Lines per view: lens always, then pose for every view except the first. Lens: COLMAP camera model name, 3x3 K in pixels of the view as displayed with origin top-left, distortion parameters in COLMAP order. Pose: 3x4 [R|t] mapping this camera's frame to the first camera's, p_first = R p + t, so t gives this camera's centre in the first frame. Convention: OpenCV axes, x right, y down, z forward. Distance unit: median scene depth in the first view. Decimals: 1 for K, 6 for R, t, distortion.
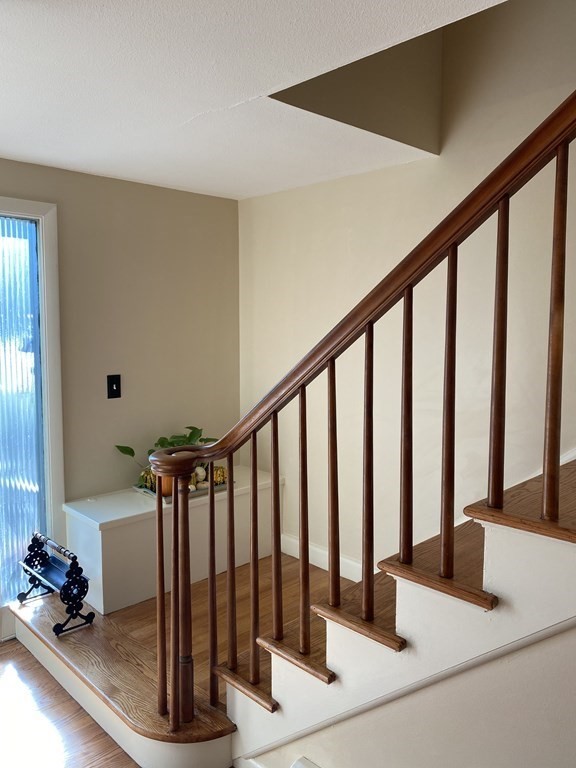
lens RADIAL K [[595.6, 0, 289.3], [0, 595.6, 371.0], [0, 0, 1]] dist [0.005682, -0.003675]
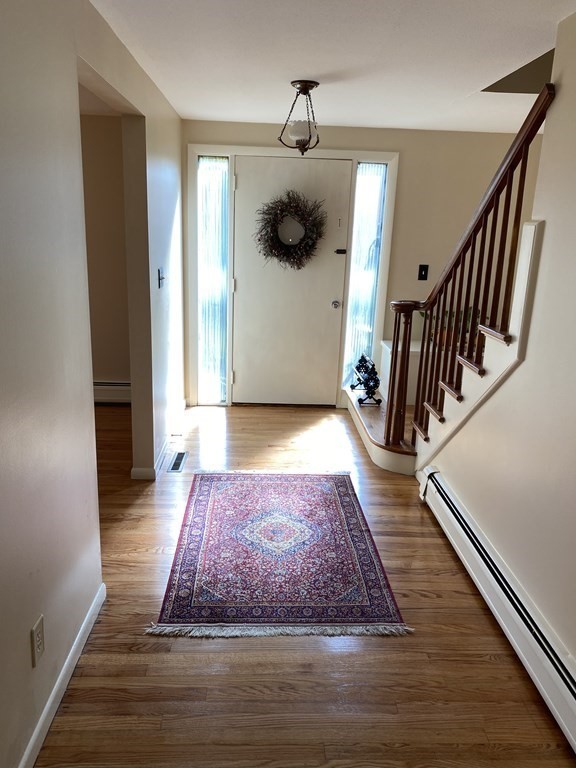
lens RADIAL K [[595.0, 0, 288.0], [0, 595.0, 384.0], [0, 0, 1]] dist [0.124845, -0.274070]
pose [[0.744720, 0.198392, -0.637207, 0.581720], [-0.092151, 0.976216, 0.196242, 0.039915], [0.660985, -0.087425, 0.745289, -0.492391]]
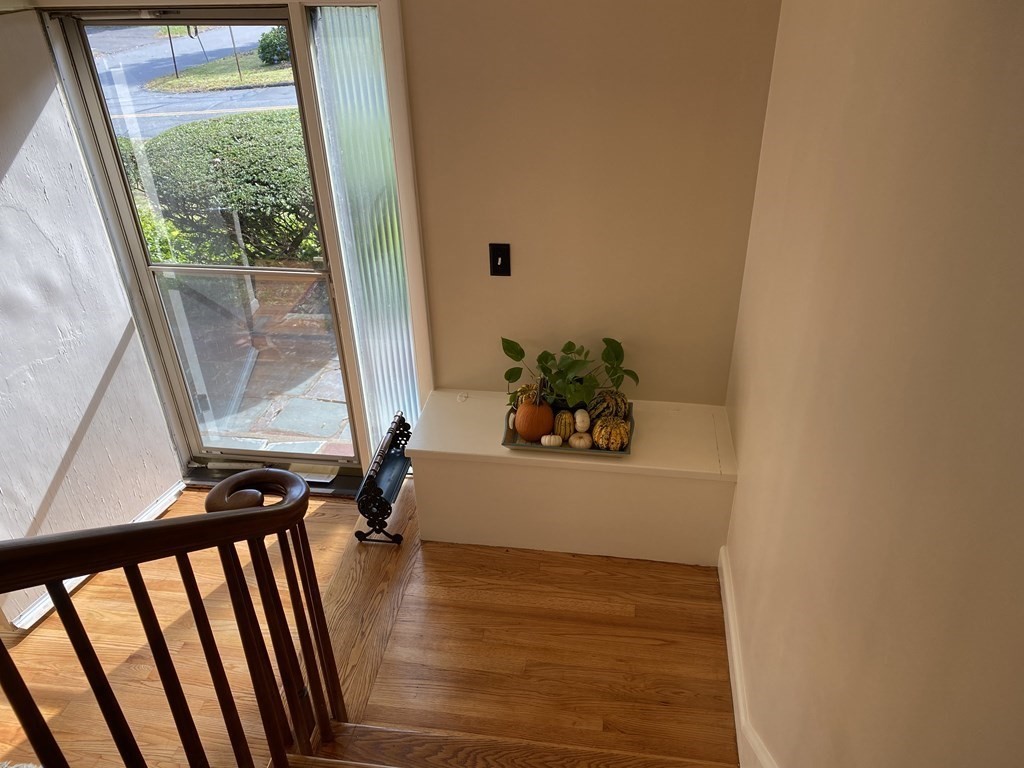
lens RADIAL K [[795.5, 0, 509.2], [0, 795.5, 373.3], [0, 0, 1]] dist [0.090510, -0.152674]
pose [[0.610147, 0.390624, -0.689299, 0.457300], [-0.038388, 0.883564, 0.466734, -0.333810], [0.791358, -0.258315, 0.554099, 0.553005]]
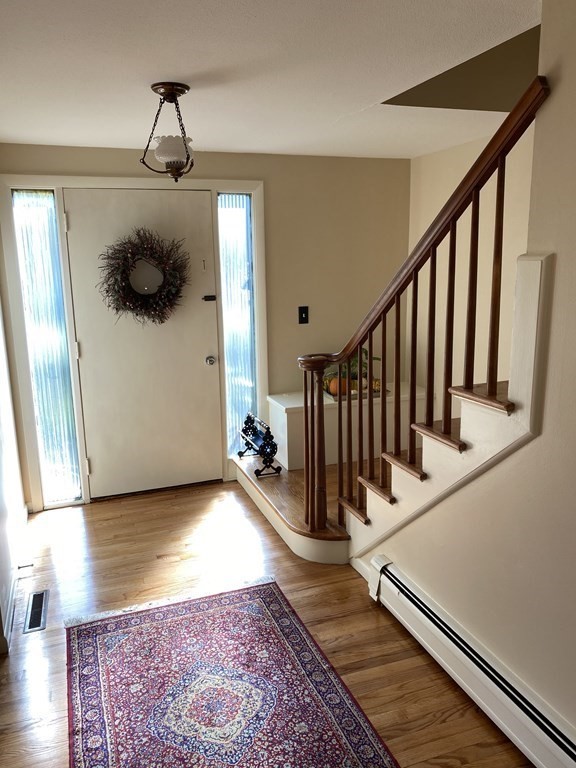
lens RADIAL K [[596.6, 0, 288.0], [0, 596.6, 384.0], [0, 0, 1]] dist [0.090510, -0.152674]
pose [[0.912936, 0.064587, -0.402958, 0.274855], [-0.013145, 0.991539, 0.129144, 0.007643], [0.407890, -0.112603, 0.906061, -0.318264]]
